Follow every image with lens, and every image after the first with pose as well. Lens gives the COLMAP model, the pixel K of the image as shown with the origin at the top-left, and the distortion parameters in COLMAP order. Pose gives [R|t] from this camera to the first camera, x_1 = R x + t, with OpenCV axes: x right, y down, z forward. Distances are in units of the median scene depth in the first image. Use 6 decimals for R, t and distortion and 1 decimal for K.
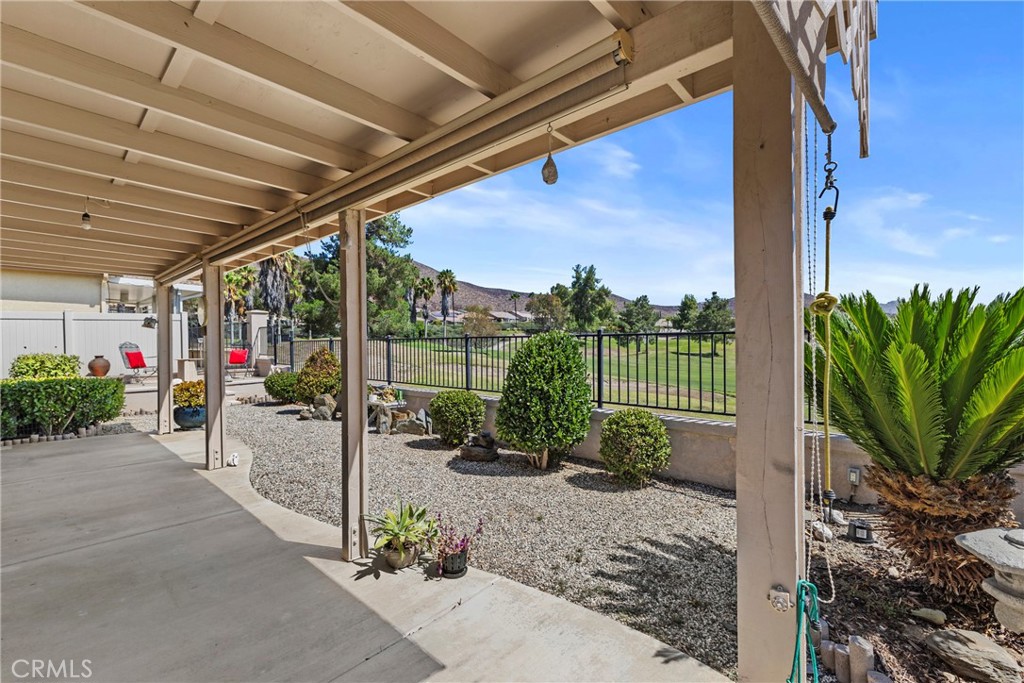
lens RADIAL K [[445.4, 0, 512.0], [0, 445.4, 341.5], [0, 0, 1]] dist [0.000535, 0.008458]
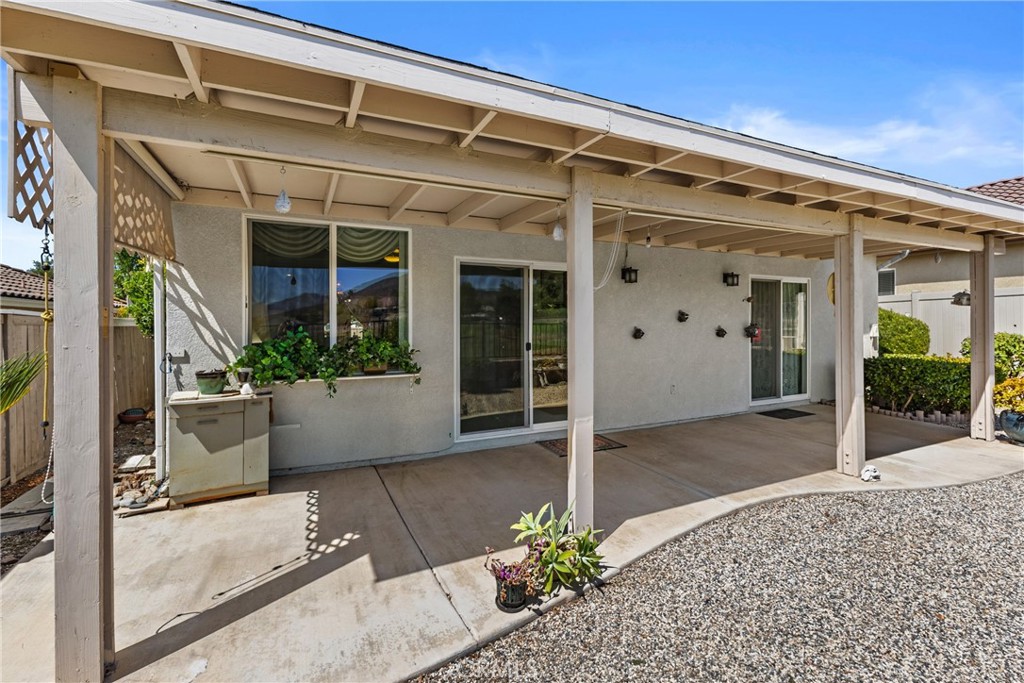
lens RADIAL K [[445.4, 0, 512.0], [0, 445.4, 341.5], [0, 0, 1]] dist [0.000535, 0.008458]
pose [[-0.374935, 0.045156, -0.925951, 0.416118], [0.009698, 0.998949, 0.044789, -0.014096], [0.927001, 0.007813, -0.374979, 0.862672]]
